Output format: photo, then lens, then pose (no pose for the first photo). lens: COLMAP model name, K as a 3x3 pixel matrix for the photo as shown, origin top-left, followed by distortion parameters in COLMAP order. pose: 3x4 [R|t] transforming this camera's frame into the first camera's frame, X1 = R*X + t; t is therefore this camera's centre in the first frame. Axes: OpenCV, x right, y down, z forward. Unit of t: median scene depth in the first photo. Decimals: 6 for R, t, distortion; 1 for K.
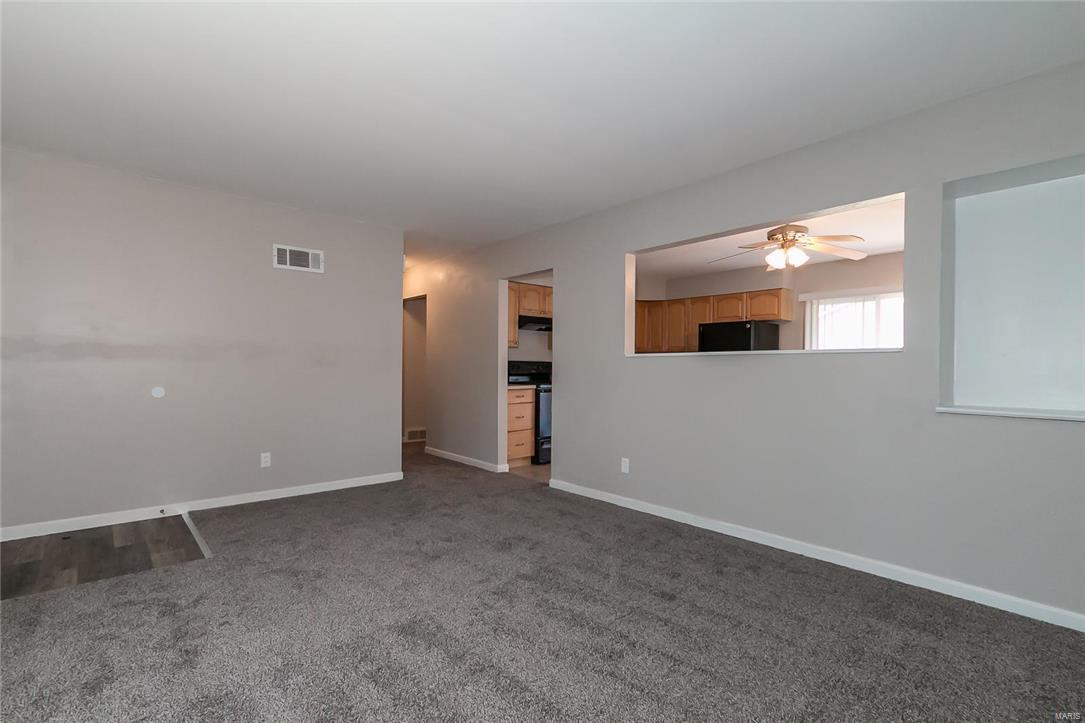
lens RADIAL K [[492.5, 0, 538.1], [0, 492.5, 362.5], [0, 0, 1]] dist [0.000251, -0.000212]
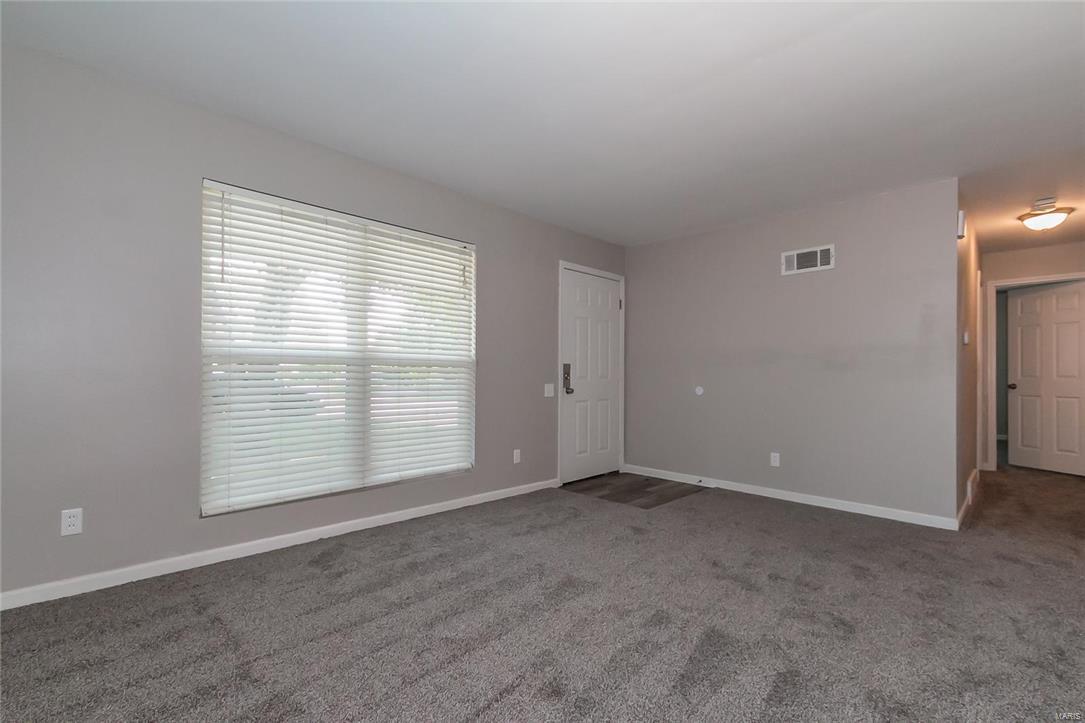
lens RADIAL K [[492.5, 0, 535.7], [0, 492.5, 369.8], [0, 0, 1]] dist [0.000251, -0.000212]
pose [[0.045380, -0.016911, -0.998827, 0.592282], [0.006121, 0.999843, -0.016650, 0.023876], [0.998951, -0.005358, 0.045476, 0.541172]]
